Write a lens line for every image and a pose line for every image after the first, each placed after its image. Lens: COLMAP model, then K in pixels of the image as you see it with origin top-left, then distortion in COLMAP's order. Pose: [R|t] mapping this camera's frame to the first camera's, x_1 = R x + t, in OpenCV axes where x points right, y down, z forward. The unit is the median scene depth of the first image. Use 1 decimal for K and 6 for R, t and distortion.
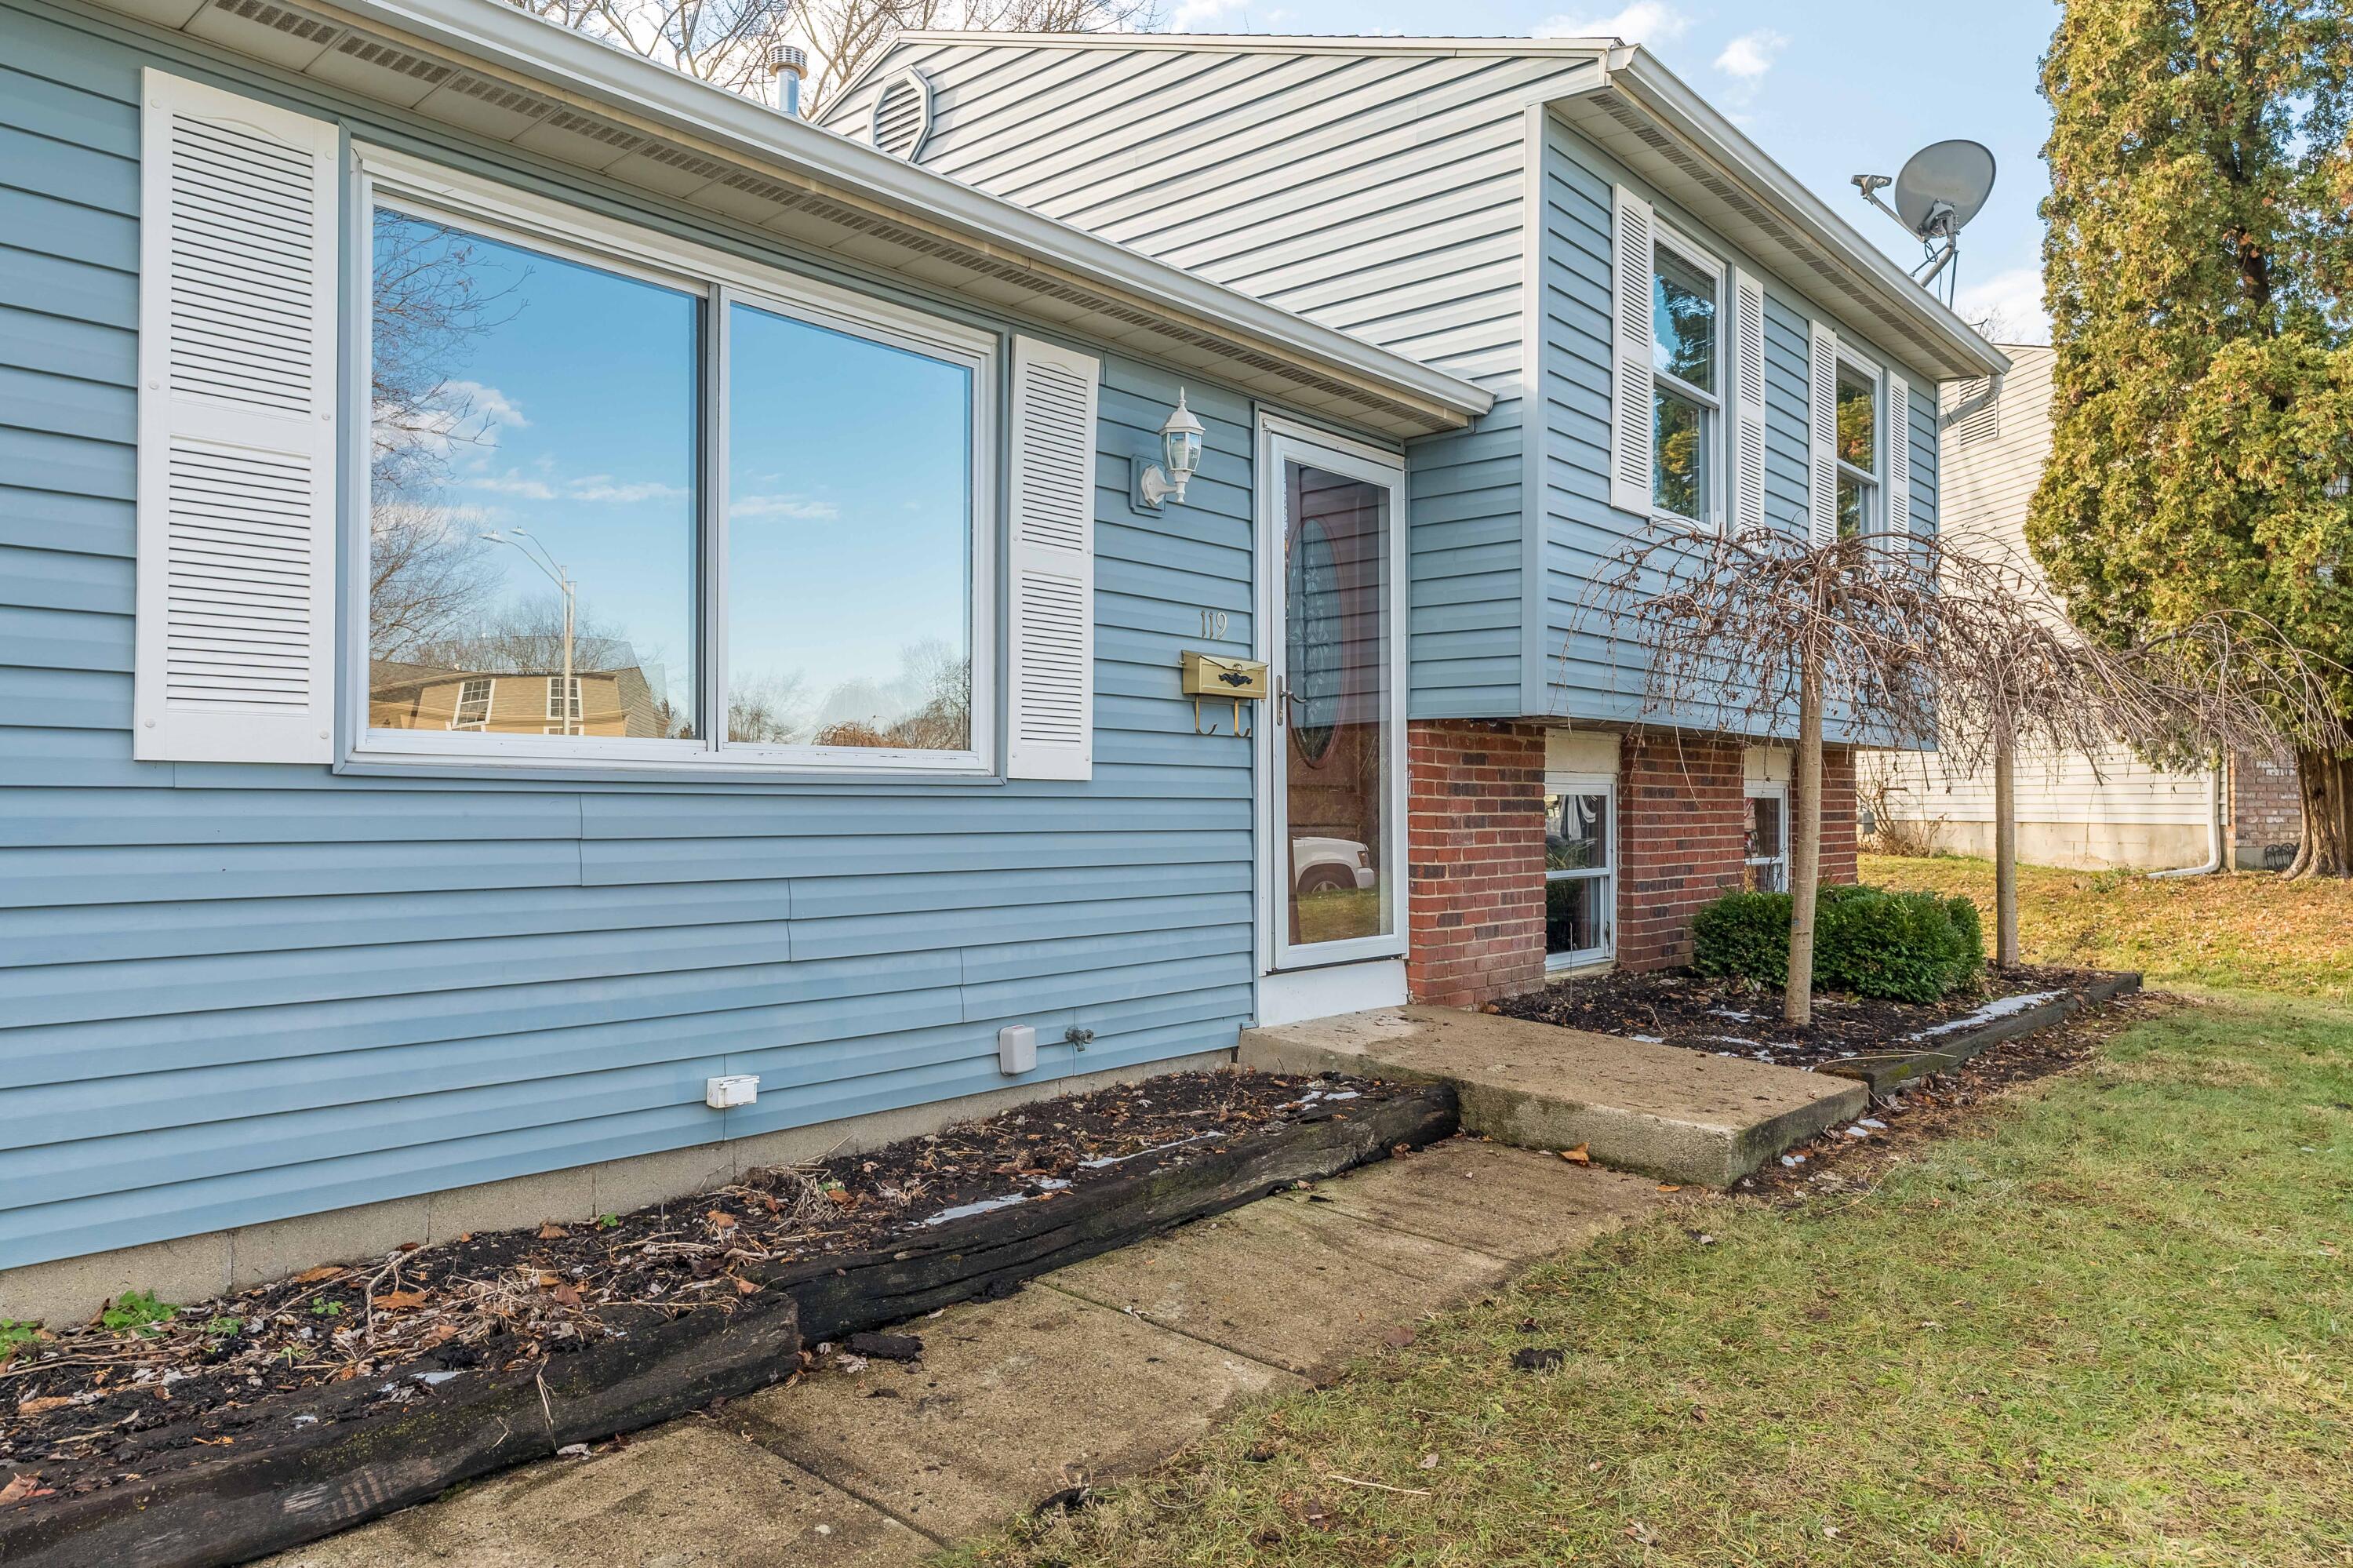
lens RADIAL K [[1575.1, 0, 1175.8], [0, 1575.1, 782.3], [0, 0, 1]] dist [0.001793, 0.001255]
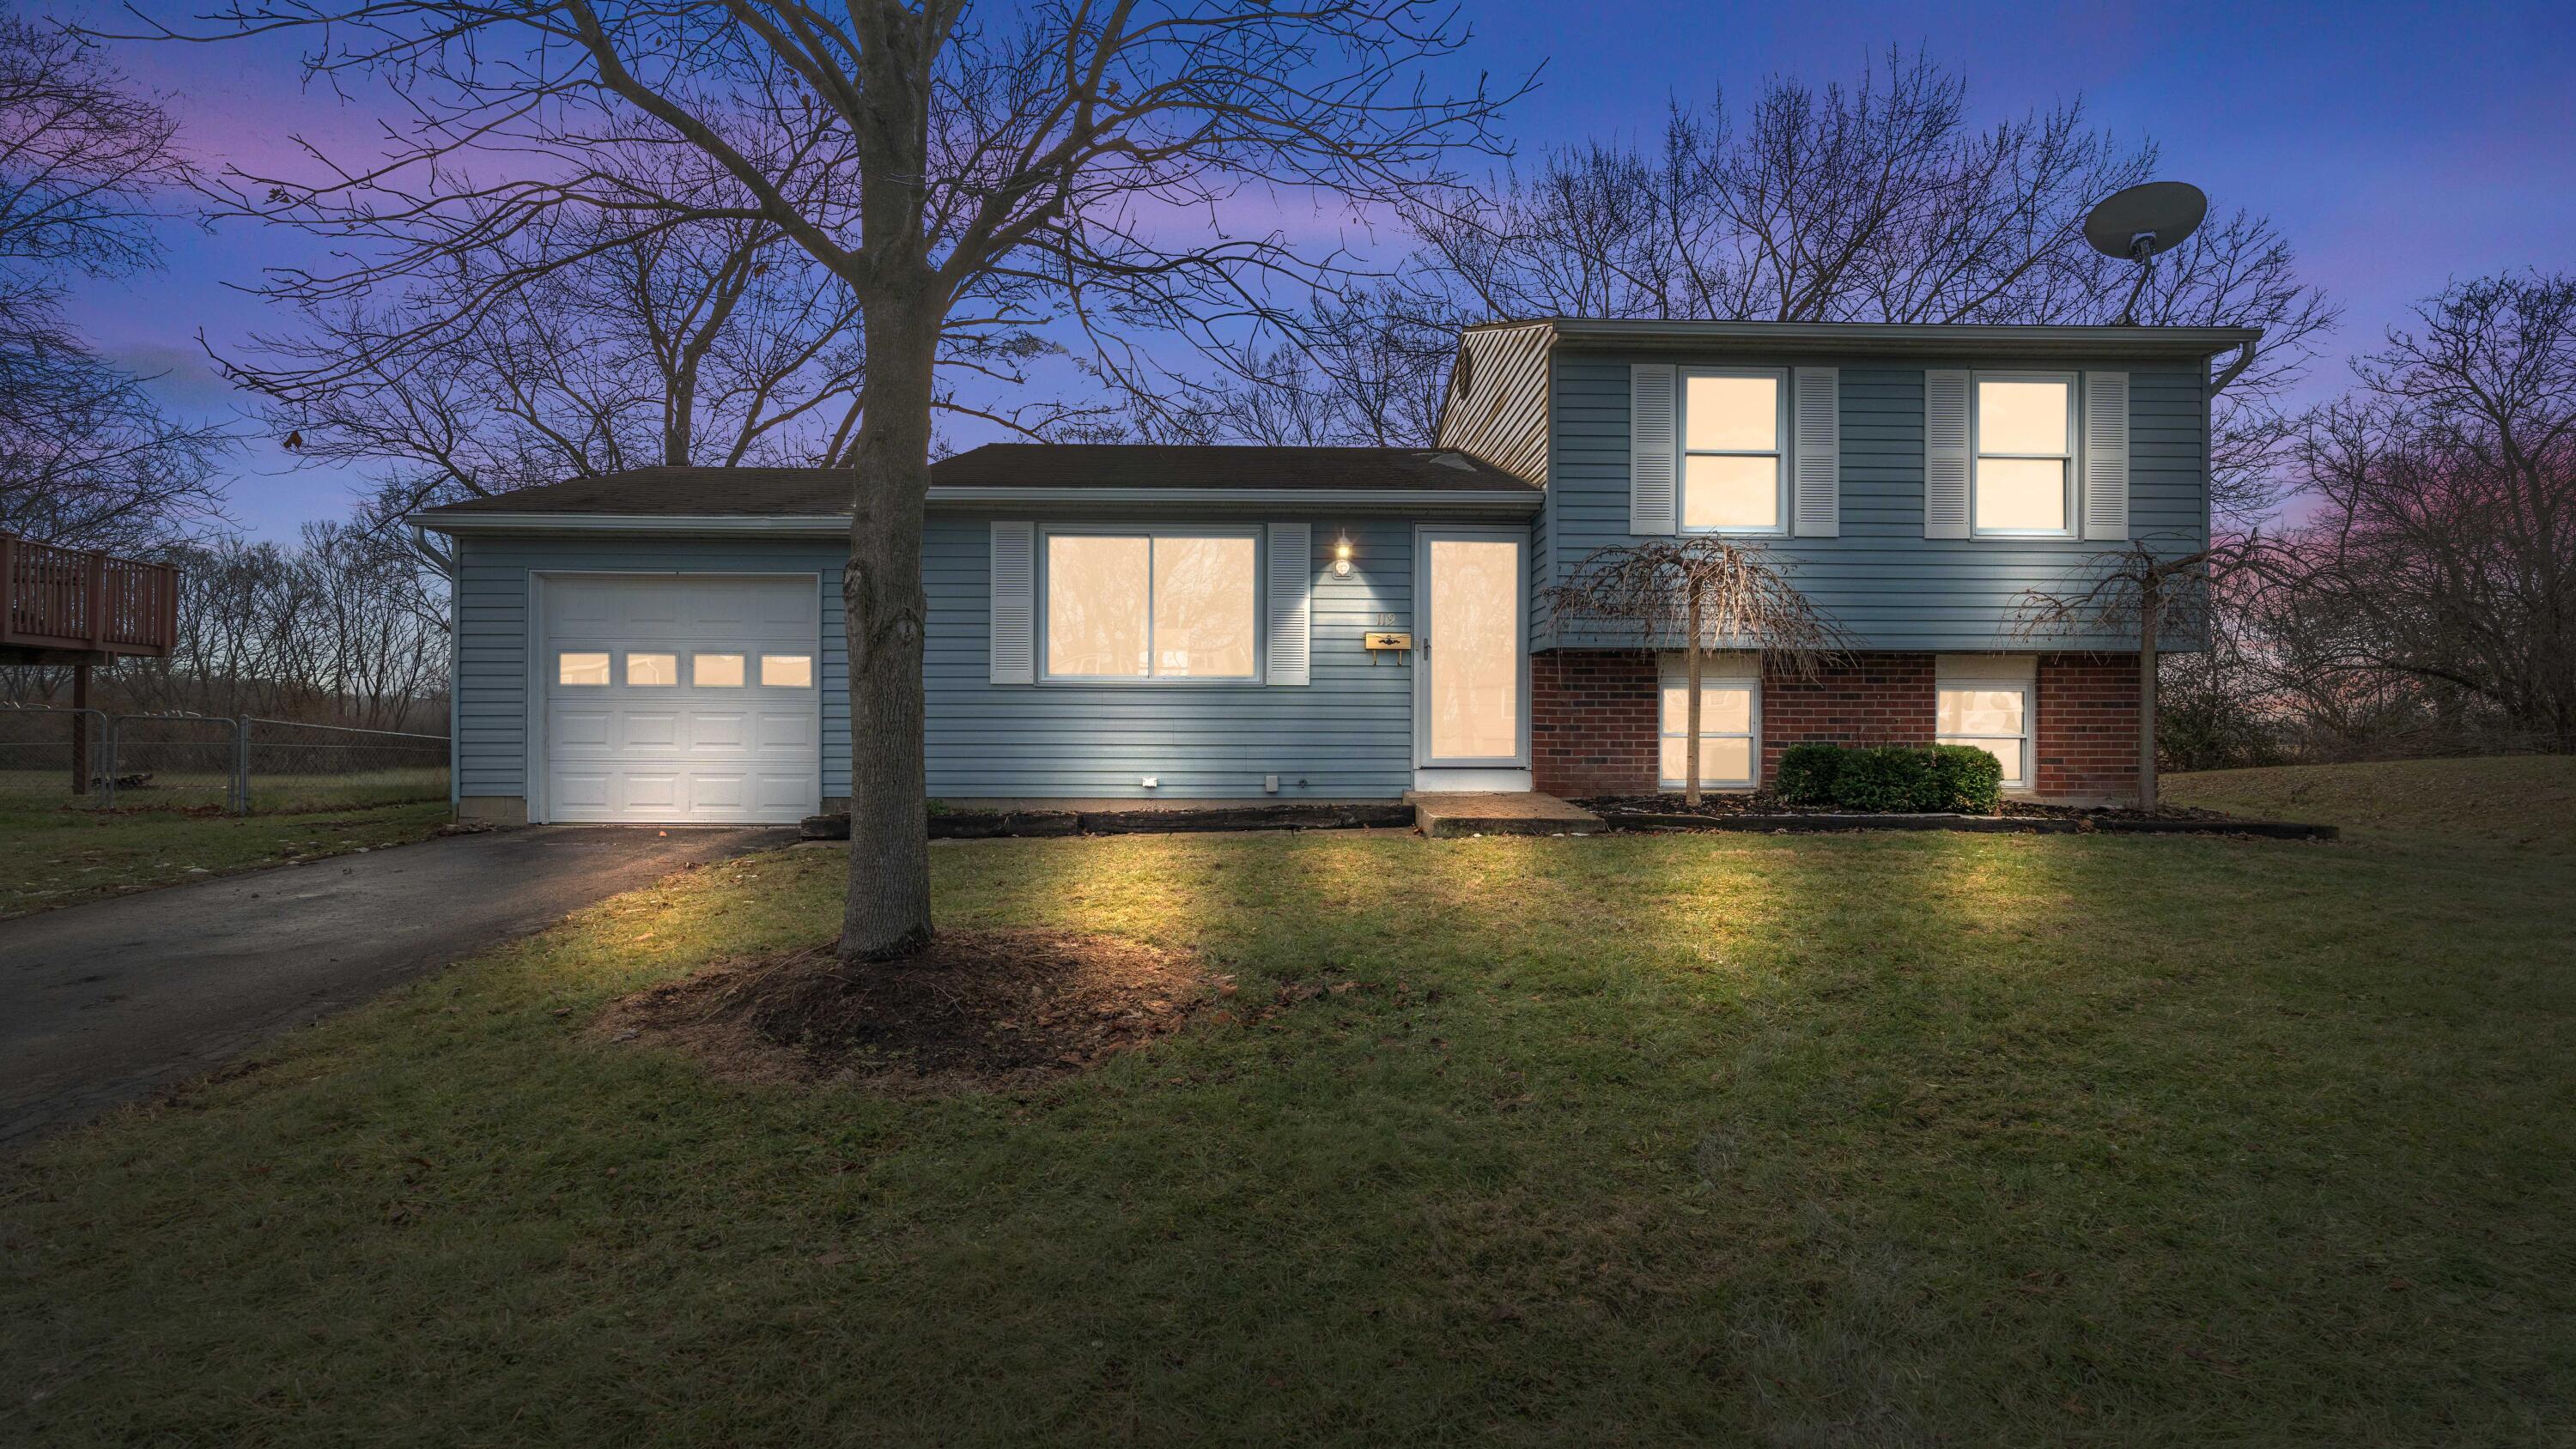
lens RADIAL K [[1189.9, 0, 1295.6], [0, 1189.9, 733.8], [0, 0, 1]] dist [0.000341, 0.000359]
pose [[0.677726, -0.011121, -0.735230, 1.364850], [0.009333, 0.999935, -0.006522, 0.090618], [0.735255, -0.002442, 0.677786, -0.349226]]
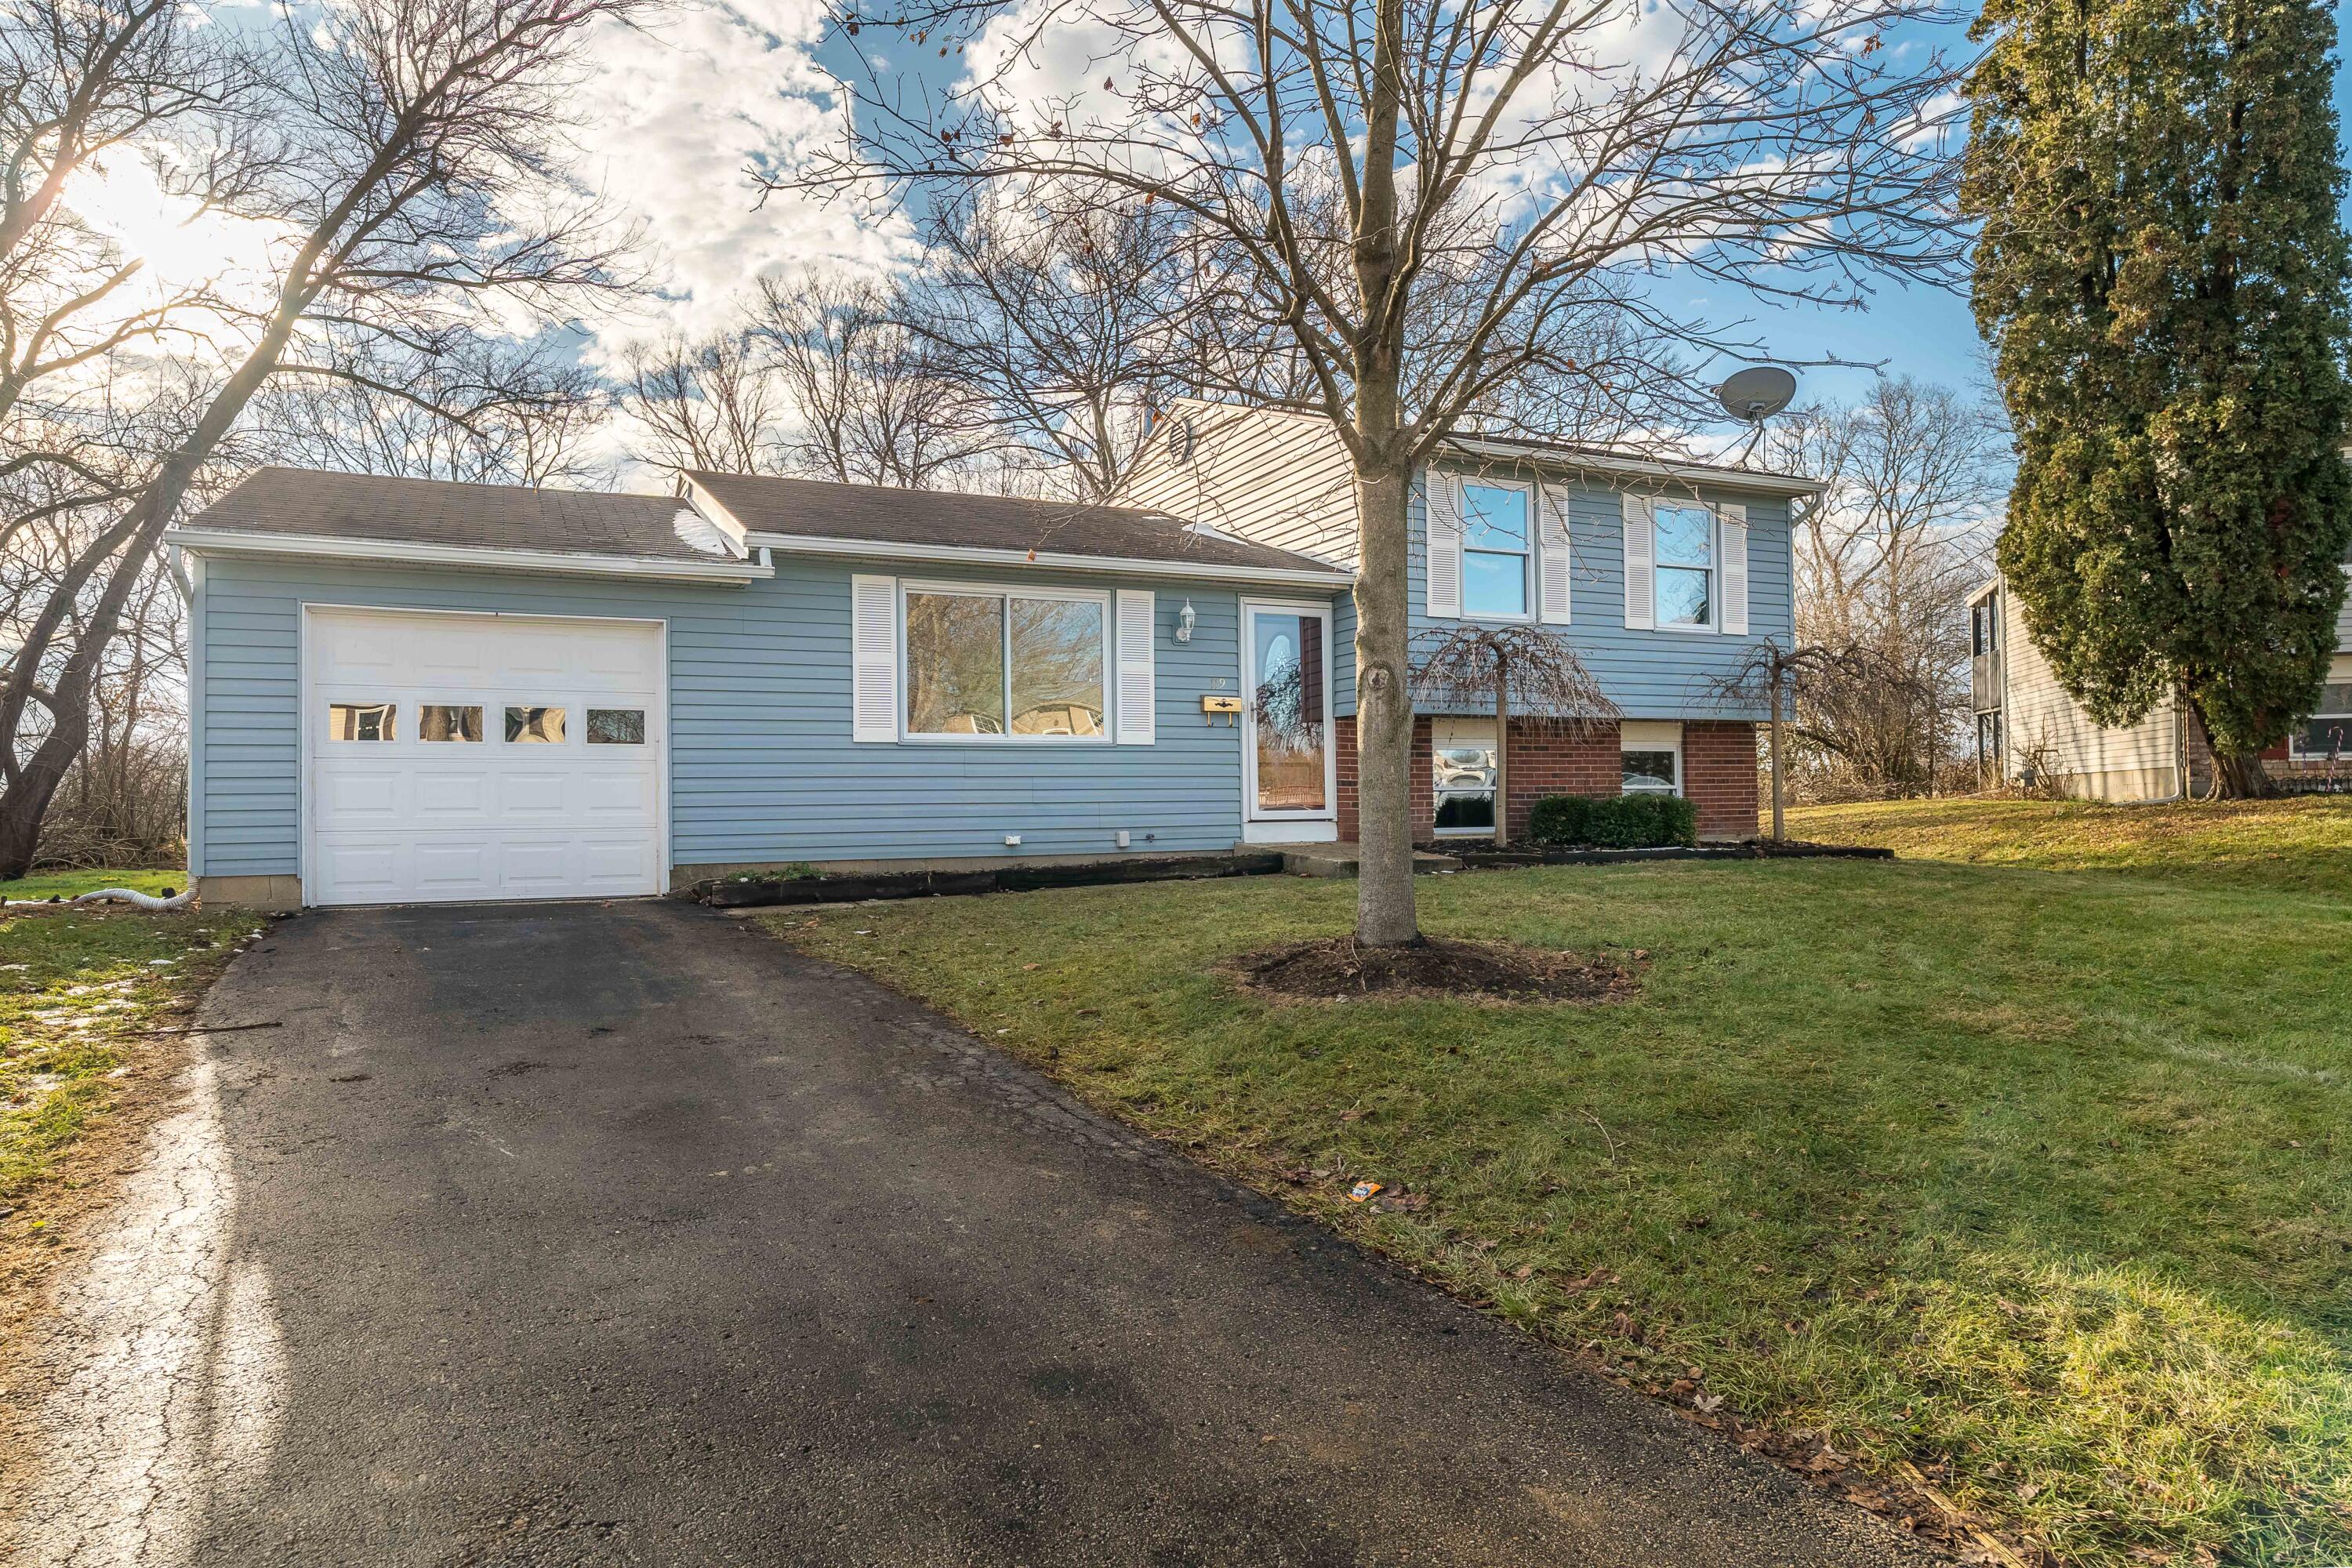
lens RADIAL K [[1424.8, 0, 1176.7], [0, 1424.8, 790.0], [0, 0, 1]] dist [0.006747, 0.000825]
pose [[0.918248, -0.020548, -0.395471, 0.955213], [0.021836, 0.999761, -0.001246, 0.080862], [0.395402, -0.007491, 0.918478, -1.259955]]
